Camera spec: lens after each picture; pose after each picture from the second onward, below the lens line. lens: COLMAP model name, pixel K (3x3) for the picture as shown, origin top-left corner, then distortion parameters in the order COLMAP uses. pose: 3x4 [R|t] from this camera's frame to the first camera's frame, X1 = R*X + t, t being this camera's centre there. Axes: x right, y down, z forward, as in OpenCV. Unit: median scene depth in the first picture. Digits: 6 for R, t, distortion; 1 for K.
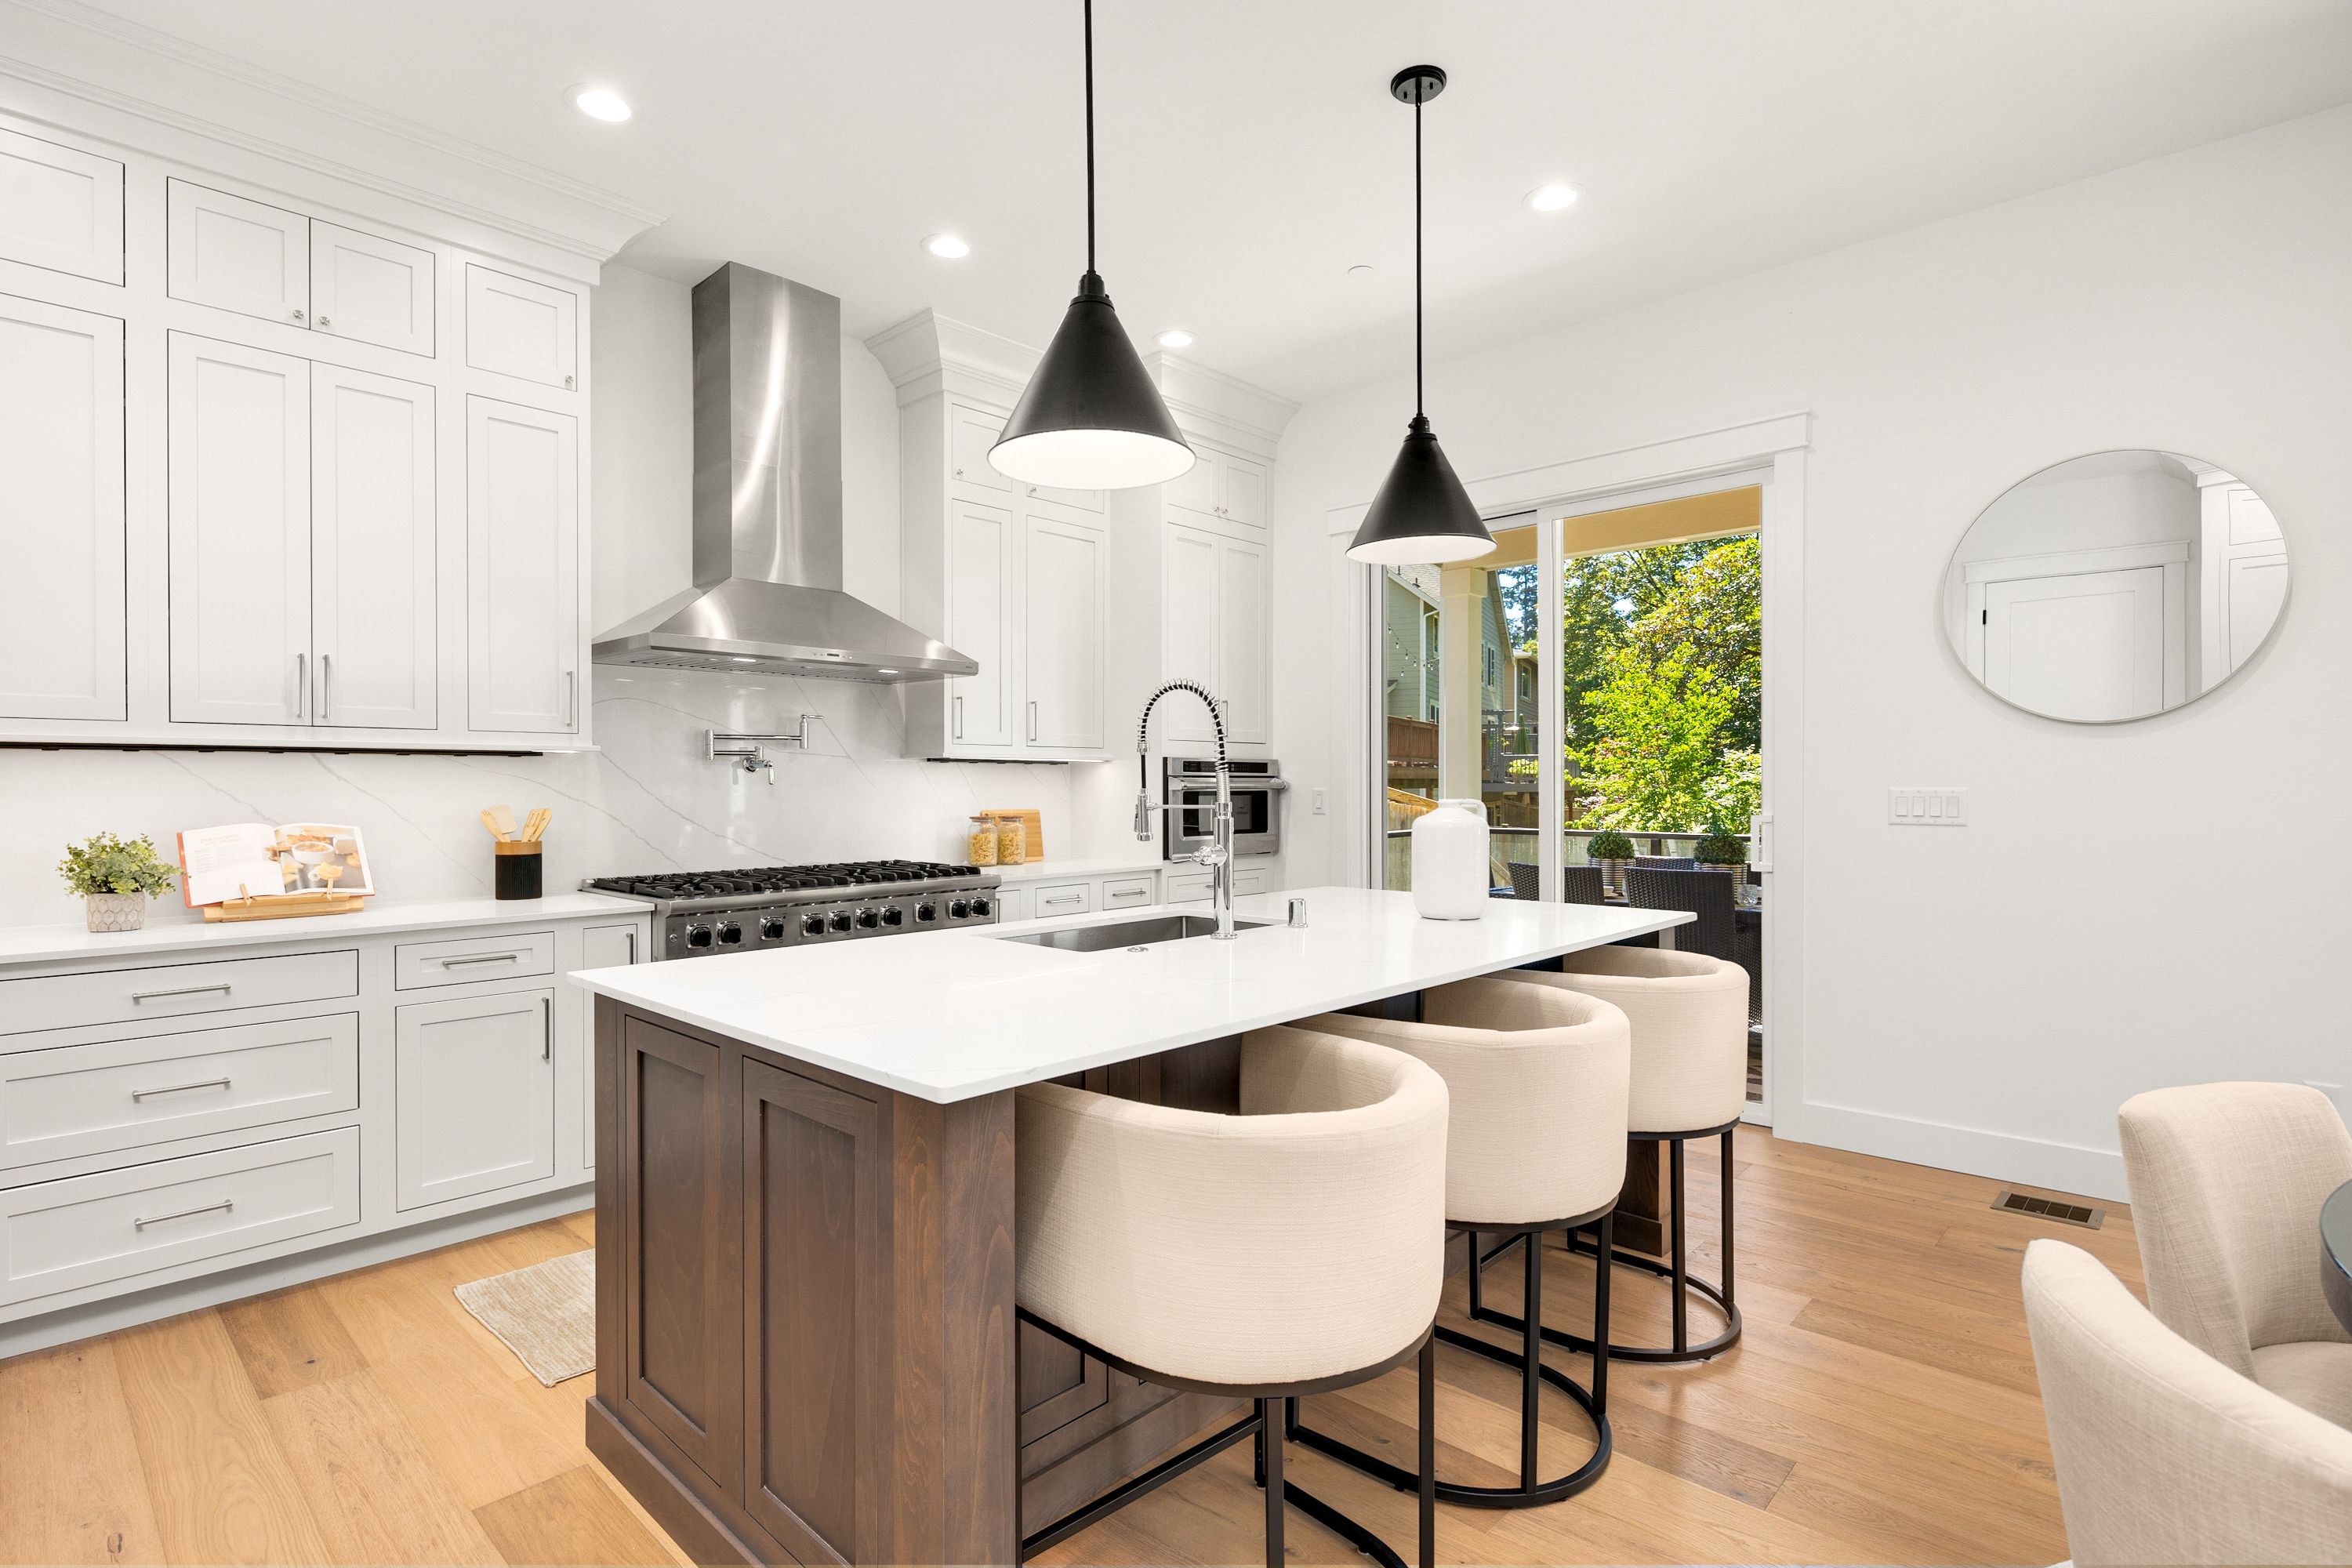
lens RADIAL K [[1133.8, 0, 1166.7], [0, 1133.8, 796.9], [0, 0, 1]] dist [0.006520, -0.006407]
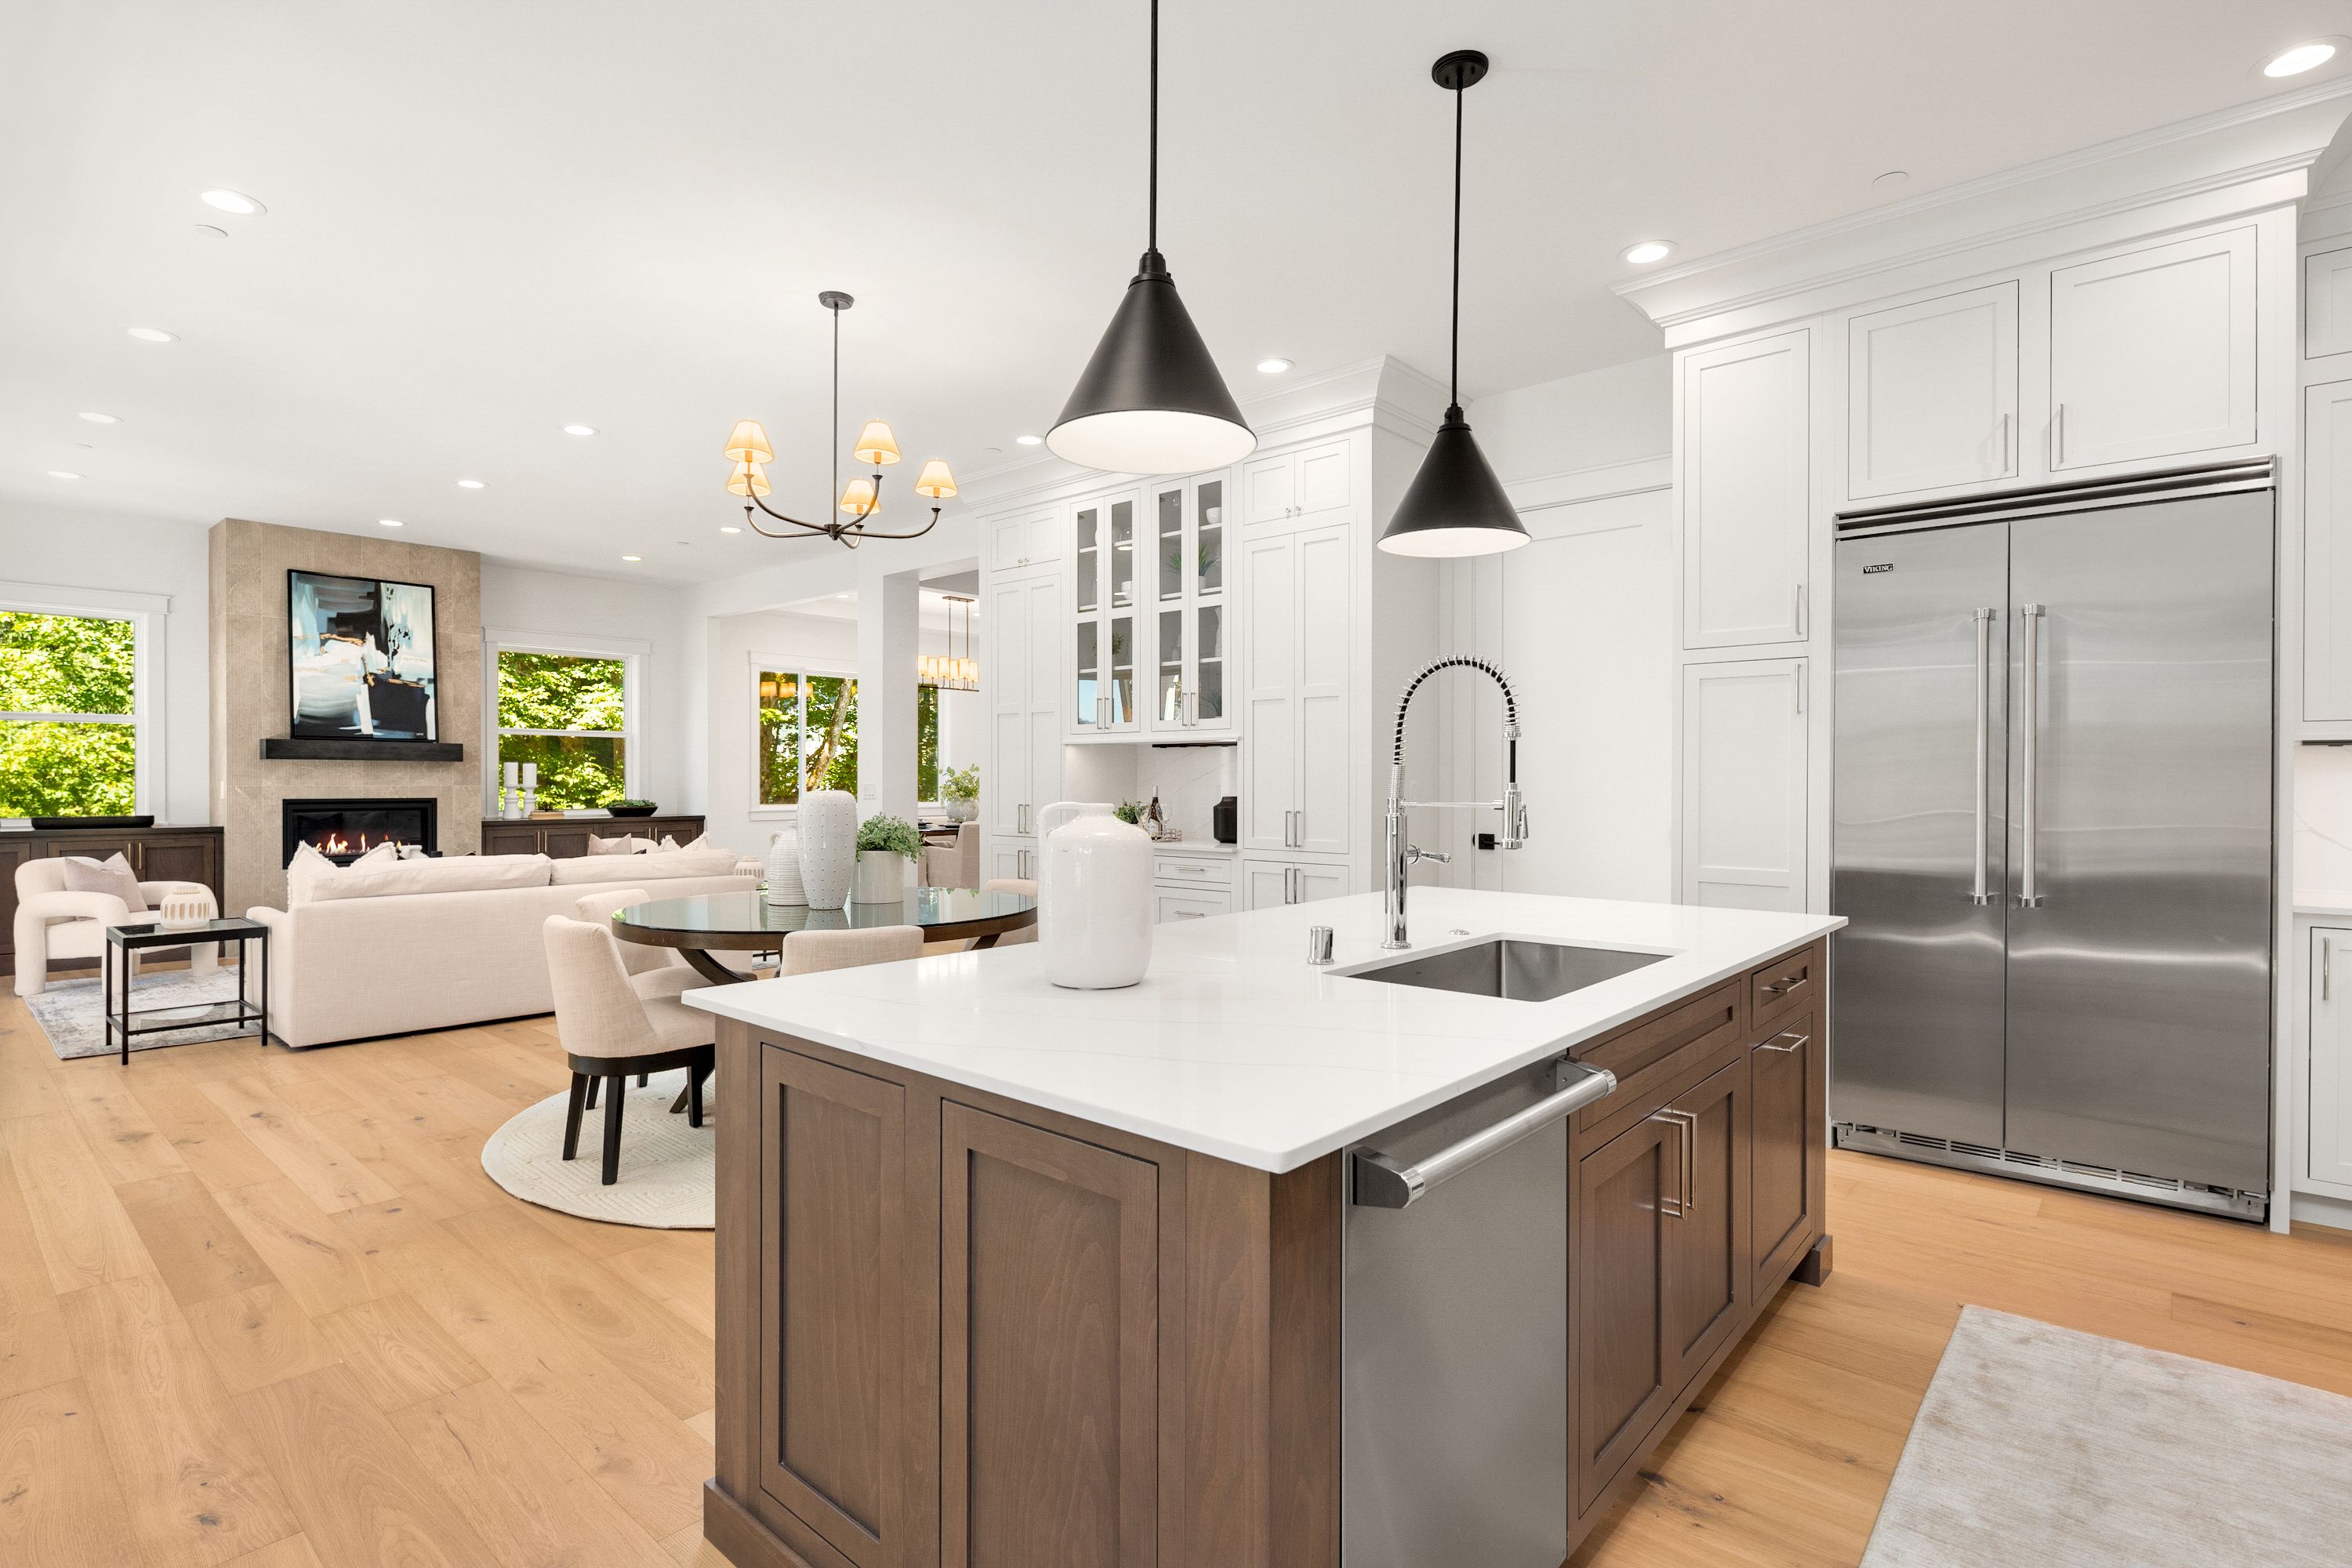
lens RADIAL K [[1133.8, 0, 1165.2], [0, 1133.8, 786.5], [0, 0, 1]] dist [0.006520, -0.006407]
pose [[-0.999144, 0.003086, -0.041244, 0.189774], [0.002352, 0.999838, 0.017837, -0.013793], [0.041292, 0.017725, -0.998990, 1.309719]]
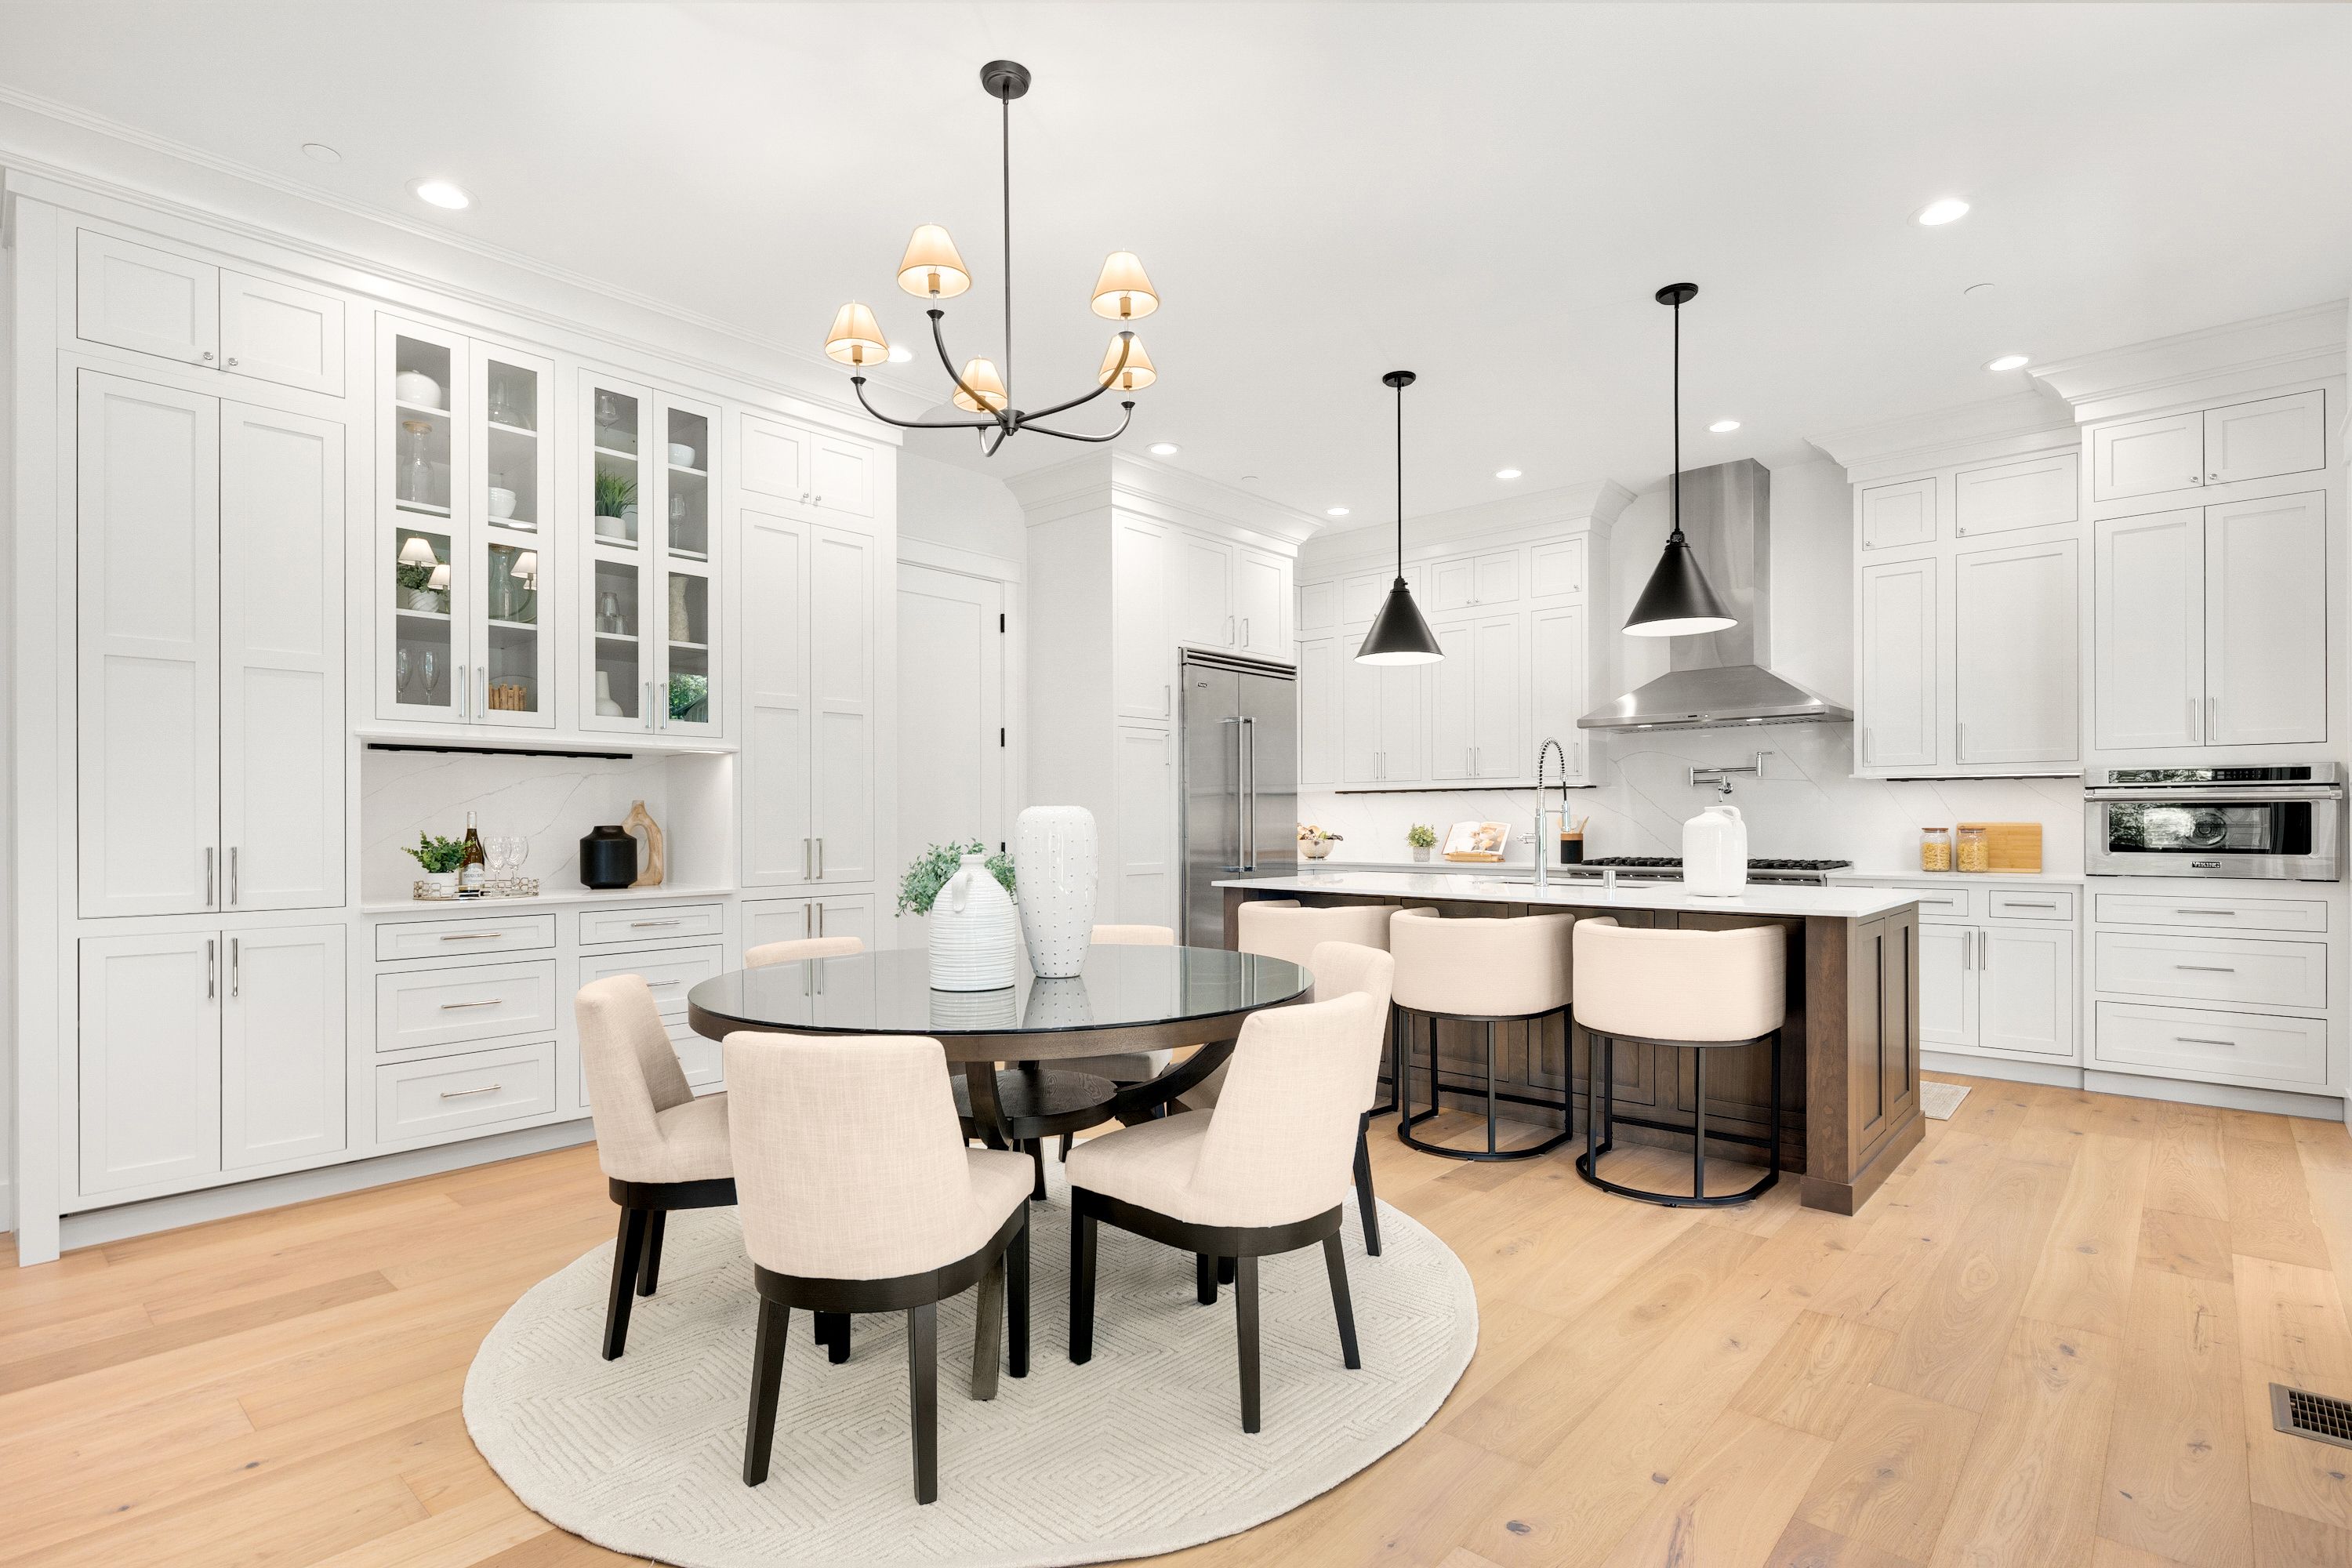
lens RADIAL K [[1133.8, 0, 1173.2], [0, 1133.8, 813.8], [0, 0, 1]] dist [0.006520, -0.006407]
pose [[0.032678, -0.003366, -0.999460, 1.228840], [-0.007728, 0.999964, -0.003621, 0.016844], [0.999436, 0.007842, 0.032651, 0.260217]]
